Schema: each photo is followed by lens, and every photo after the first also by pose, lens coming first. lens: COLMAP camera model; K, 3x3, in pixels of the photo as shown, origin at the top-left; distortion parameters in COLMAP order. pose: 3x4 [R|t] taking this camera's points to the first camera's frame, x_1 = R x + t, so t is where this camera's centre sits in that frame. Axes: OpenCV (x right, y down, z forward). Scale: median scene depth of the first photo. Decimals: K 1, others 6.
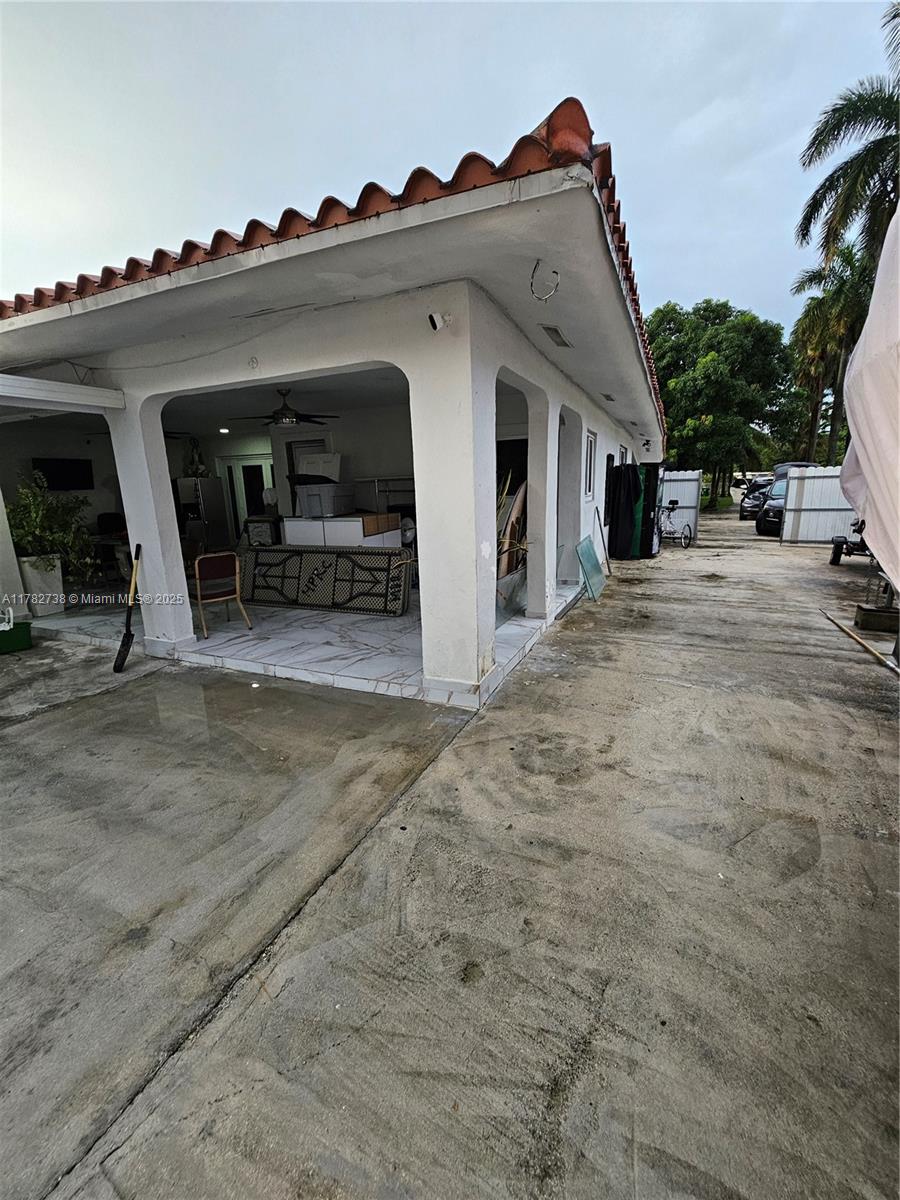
lens RADIAL K [[492.7, 0, 454.0], [0, 492.7, 595.9], [0, 0, 1]] dist [-0.001095, -0.000766]
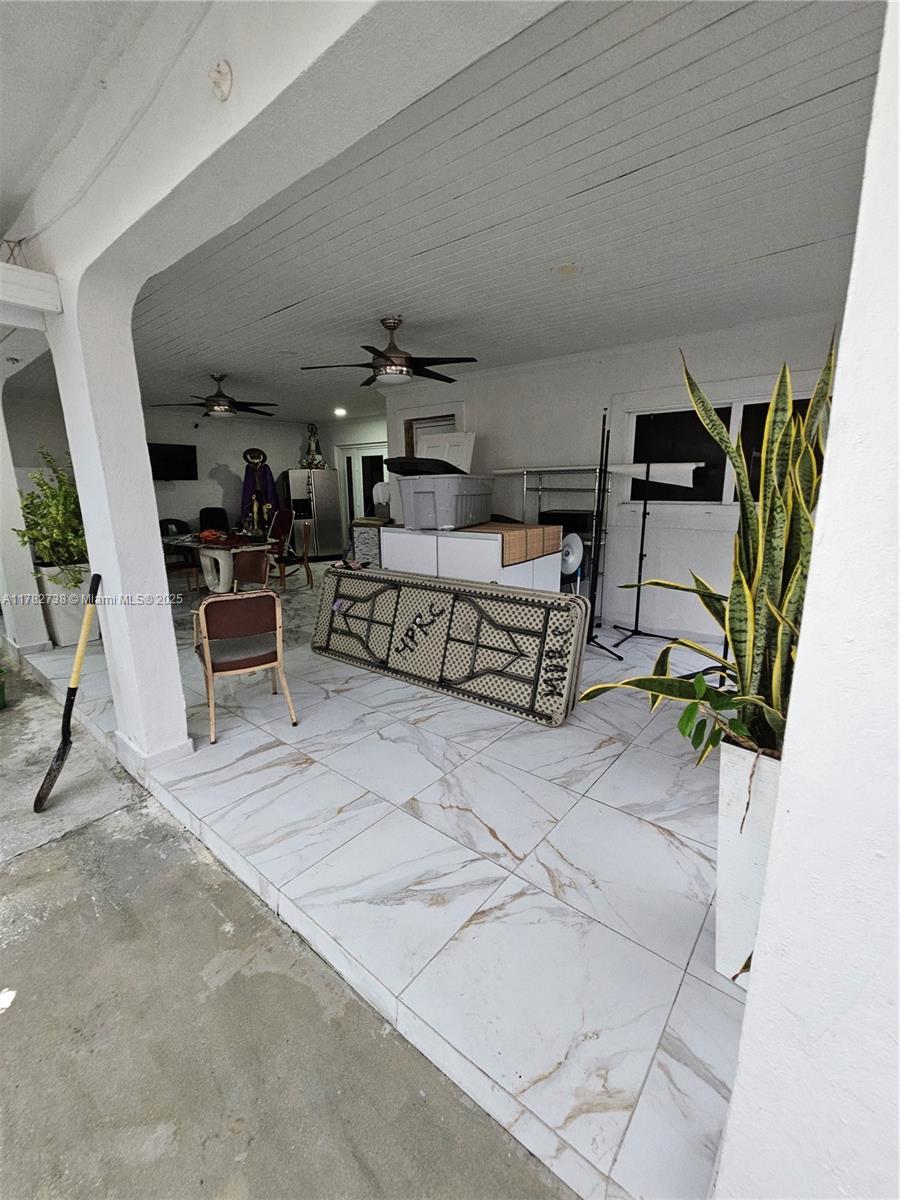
lens RADIAL K [[492.7, 0, 452.9], [0, 492.7, 601.8], [0, 0, 1]] dist [-0.001095, -0.000766]
pose [[0.964306, 0.079536, -0.252564, -0.092224], [-0.076488, 0.996830, 0.021881, -0.090296], [0.253504, -0.001782, 0.967333, 0.440730]]
